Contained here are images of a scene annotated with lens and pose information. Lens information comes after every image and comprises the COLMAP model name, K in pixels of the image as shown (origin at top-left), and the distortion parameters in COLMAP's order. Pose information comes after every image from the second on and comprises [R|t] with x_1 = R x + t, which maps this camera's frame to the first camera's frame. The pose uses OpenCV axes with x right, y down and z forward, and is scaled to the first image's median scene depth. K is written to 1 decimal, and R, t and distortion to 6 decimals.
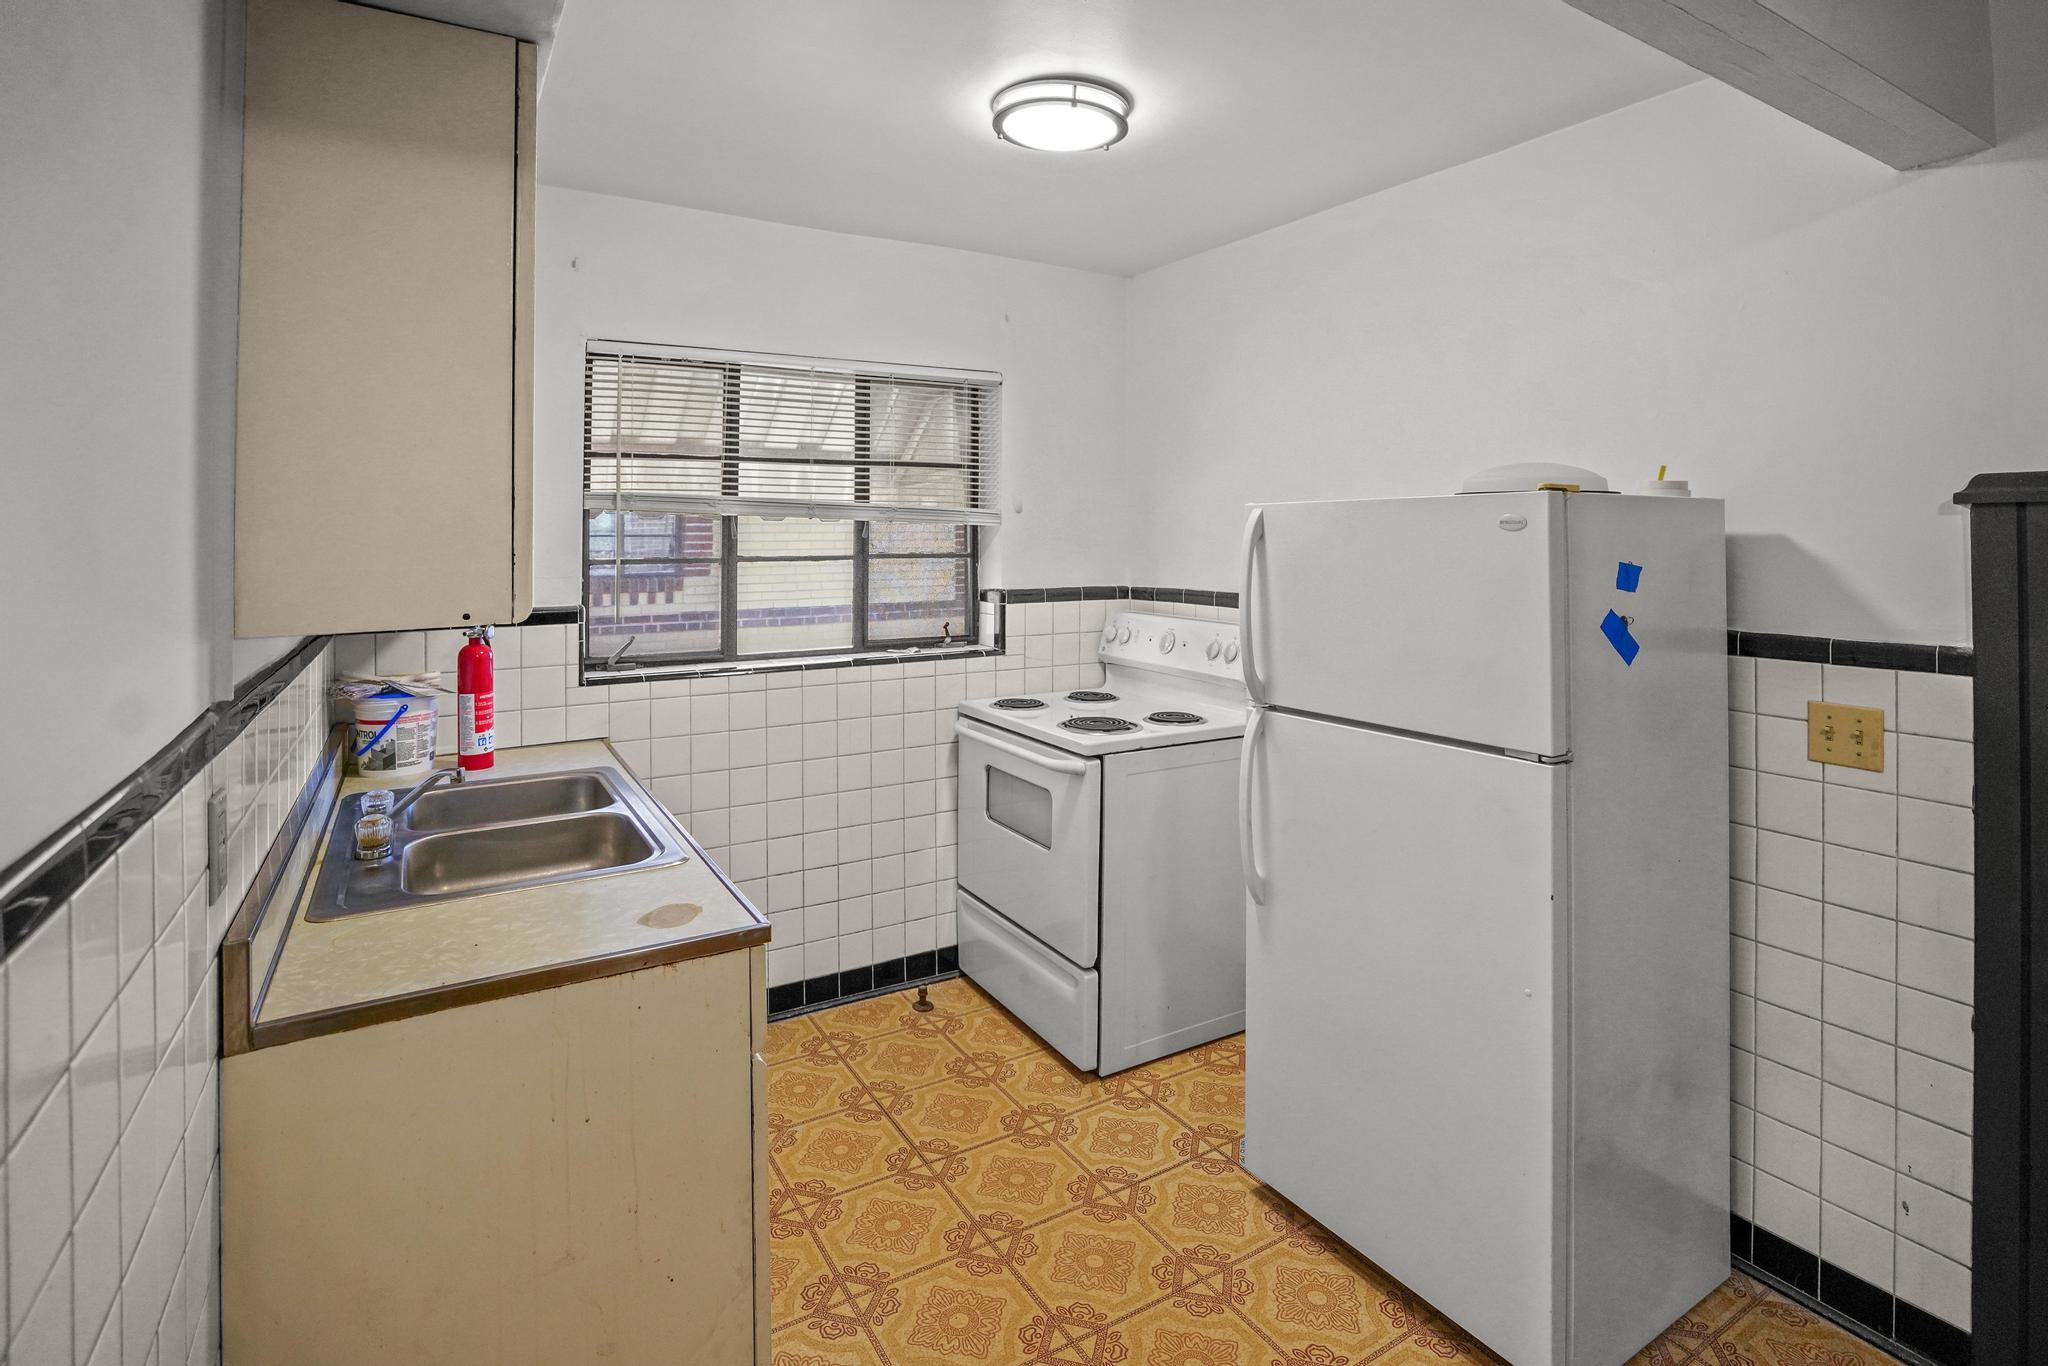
lens RADIAL K [[967.5, 0, 1022.3], [0, 967.5, 660.7], [0, 0, 1]] dist [-0.049555, 0.003073]
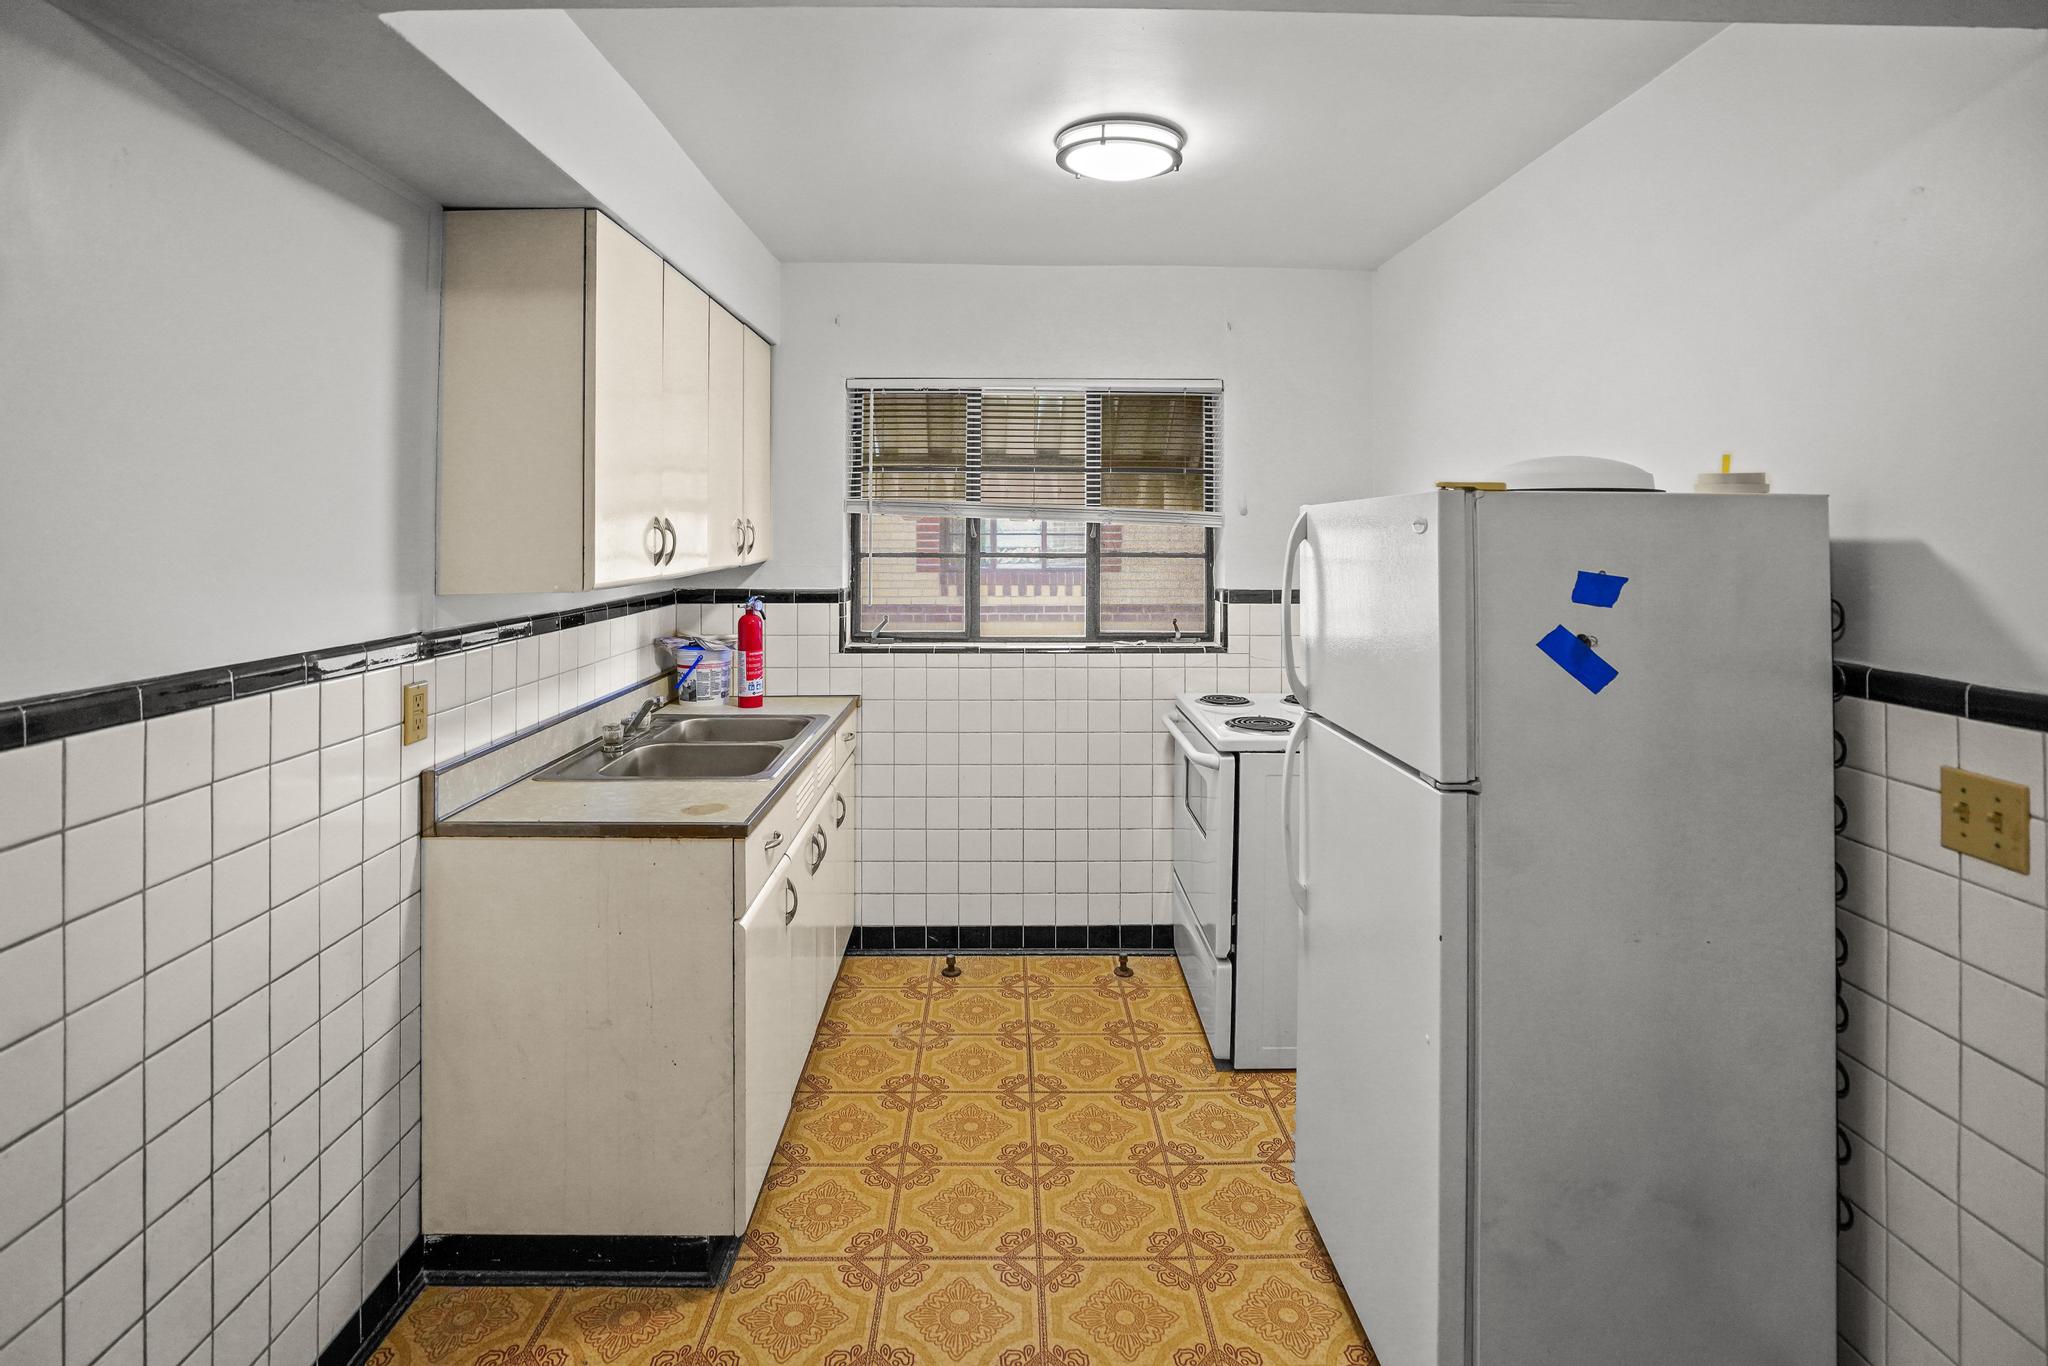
lens RADIAL K [[967.5, 0, 1044.8], [0, 967.5, 672.9], [0, 0, 1]] dist [-0.049555, 0.003073]
pose [[0.872171, 0.073319, -0.483676, 0.452288], [-0.067362, 0.997286, 0.029707, -0.003602], [0.484541, 0.006671, 0.874743, 0.009778]]
